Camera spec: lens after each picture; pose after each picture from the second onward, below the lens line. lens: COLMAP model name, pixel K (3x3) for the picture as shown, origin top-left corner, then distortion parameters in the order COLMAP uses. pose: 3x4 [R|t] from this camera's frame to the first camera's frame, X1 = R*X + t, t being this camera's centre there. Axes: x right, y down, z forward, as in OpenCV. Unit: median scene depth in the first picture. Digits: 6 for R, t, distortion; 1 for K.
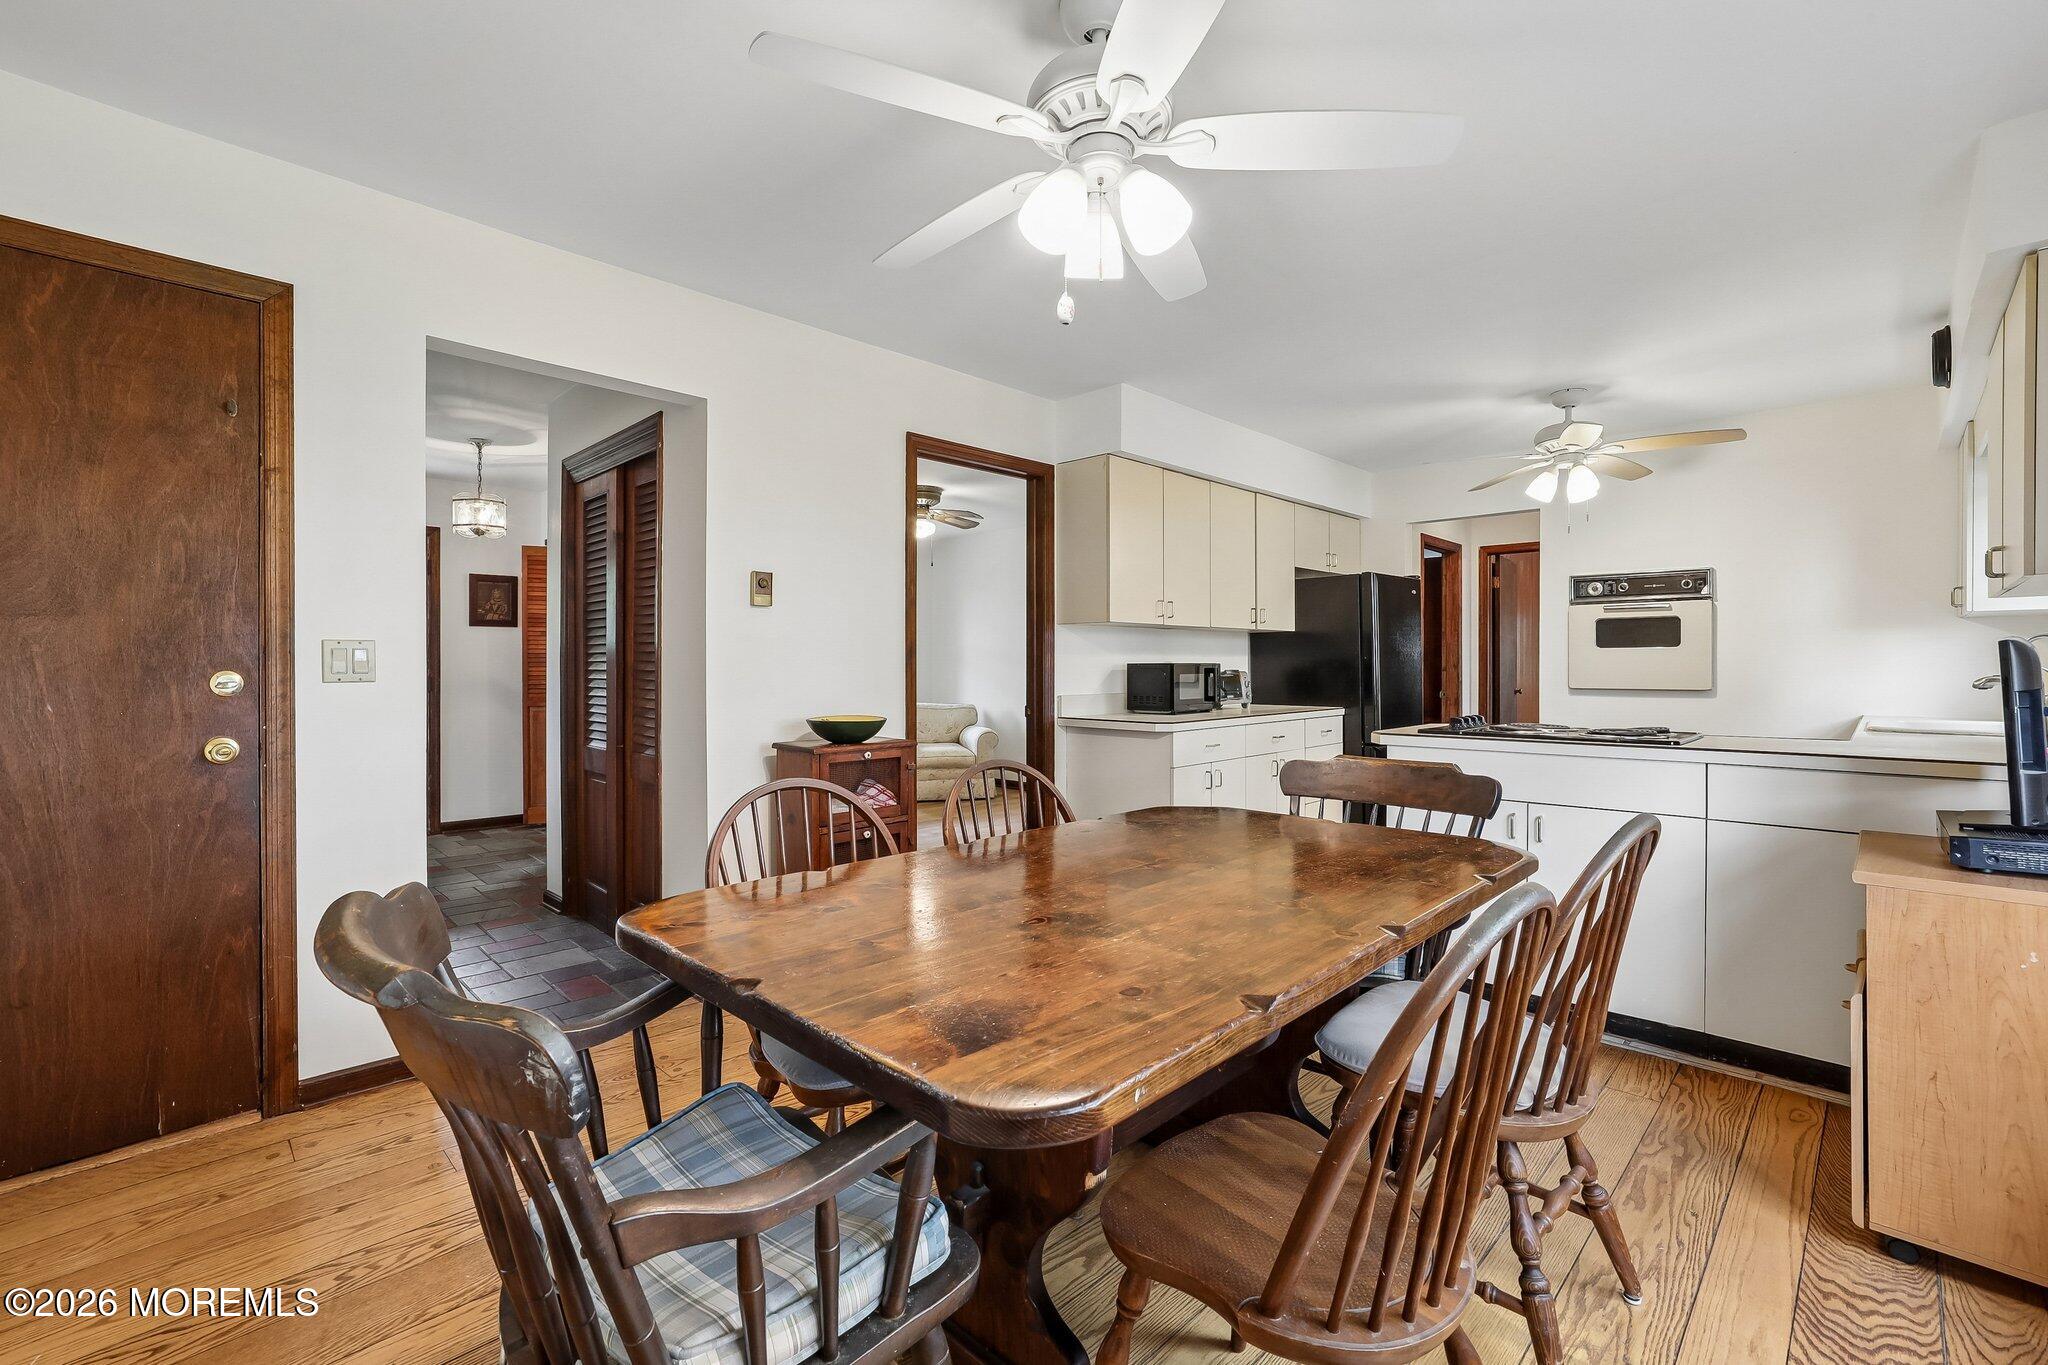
lens RADIAL K [[866.2, 0, 1022.0], [0, 866.2, 670.5], [0, 0, 1]] dist [-0.000214, -0.000015]
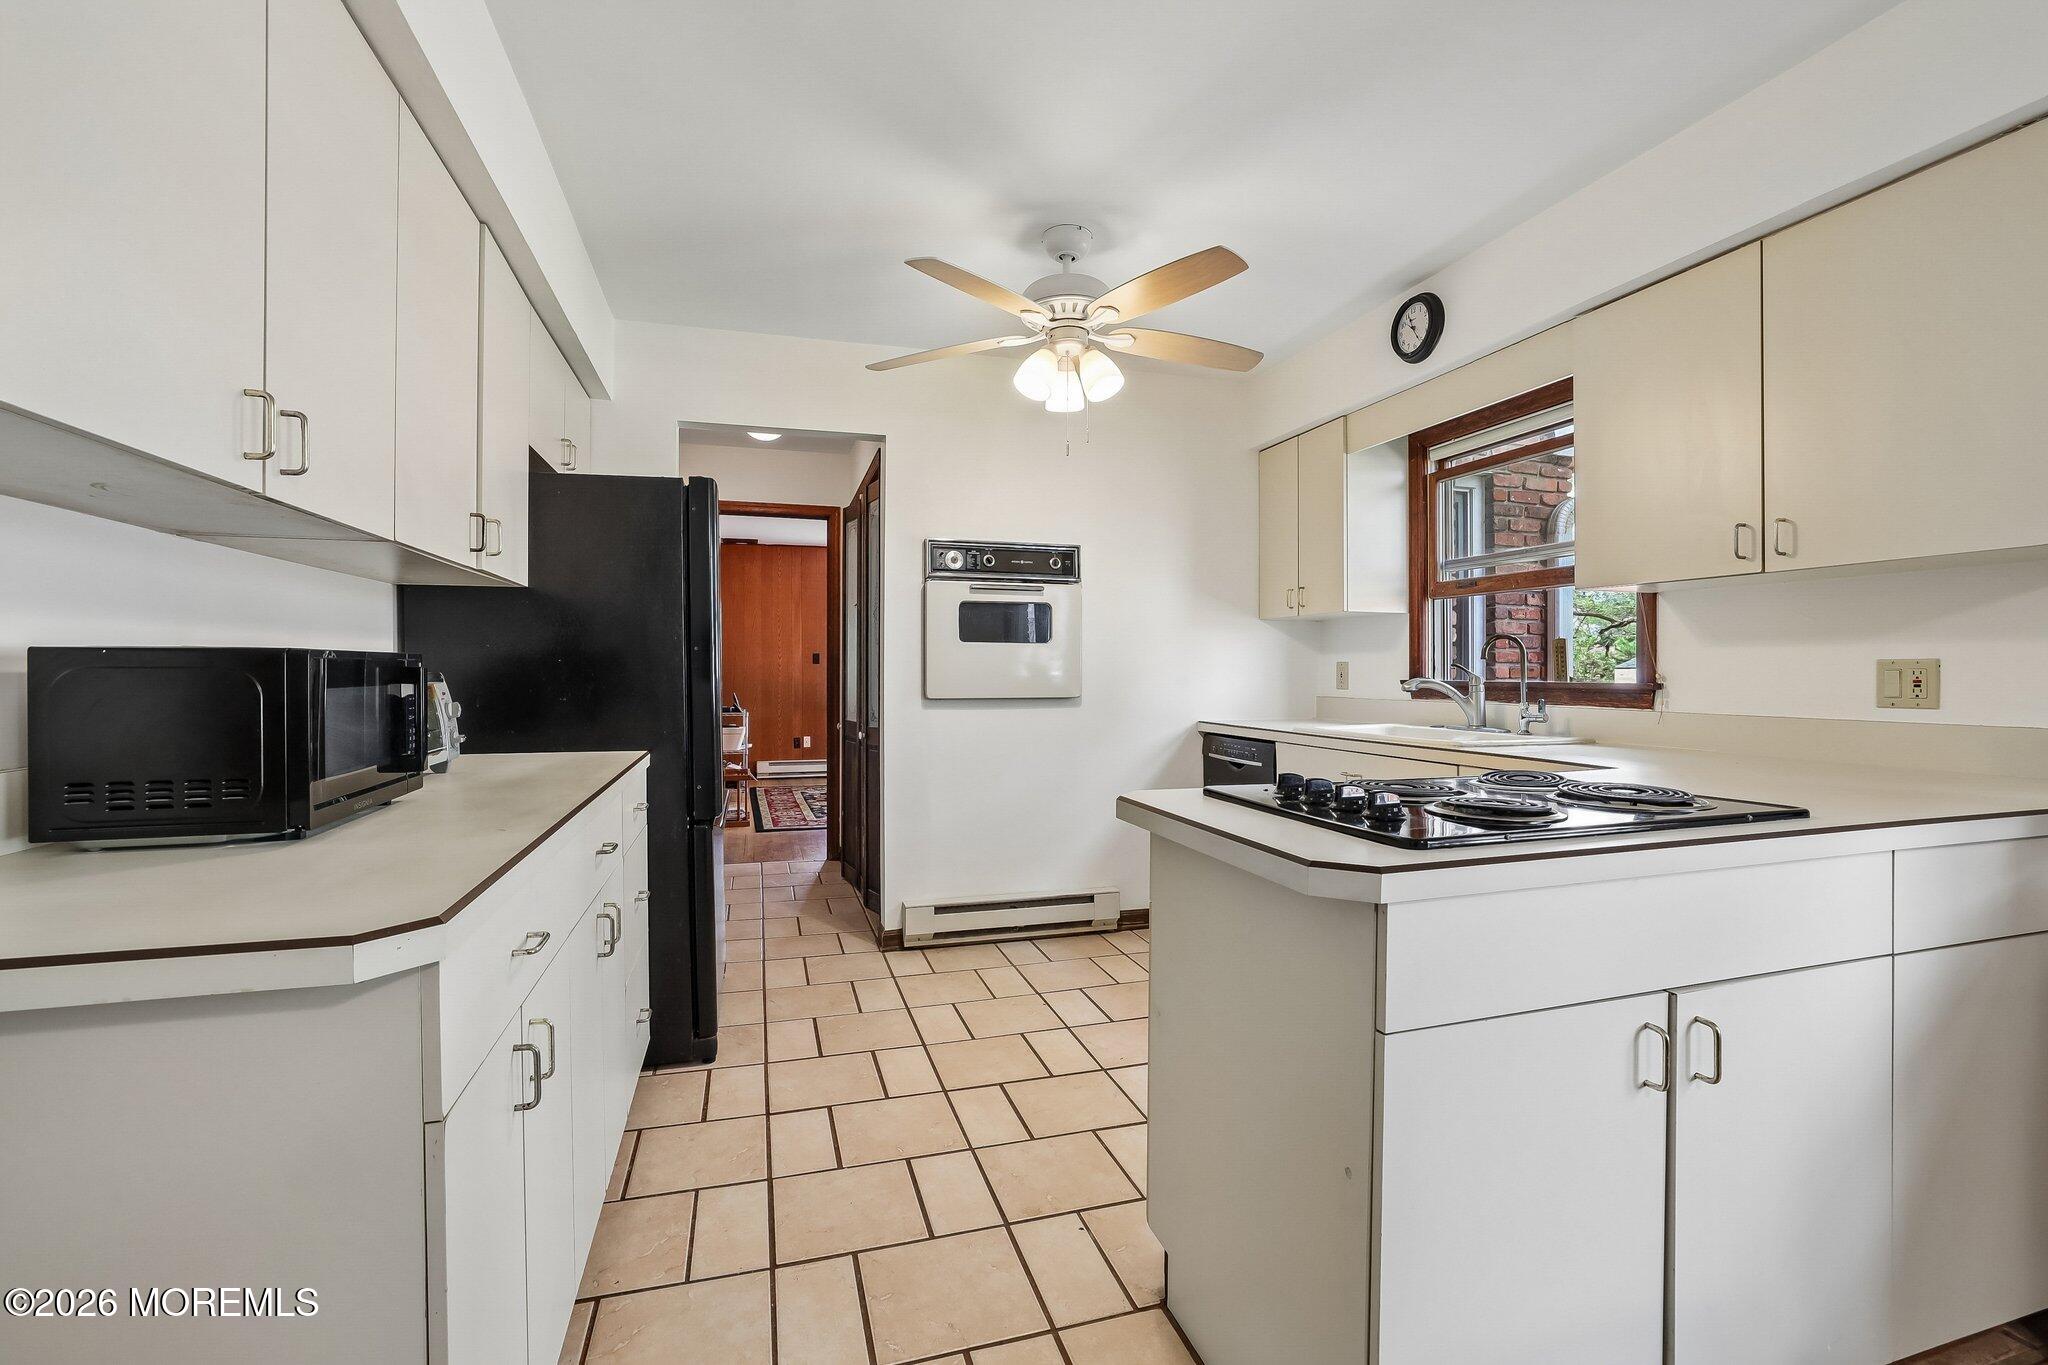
lens RADIAL K [[892.2, 0, 1025.9], [0, 892.2, 672.4], [0, 0, 1]] dist [-0.000196, 0.000014]
pose [[0.466848, -0.001079, 0.884337, 0.031756], [0.003796, 0.999992, -0.000783, 0.000710], [-0.884330, 0.003722, 0.466848, 0.612099]]
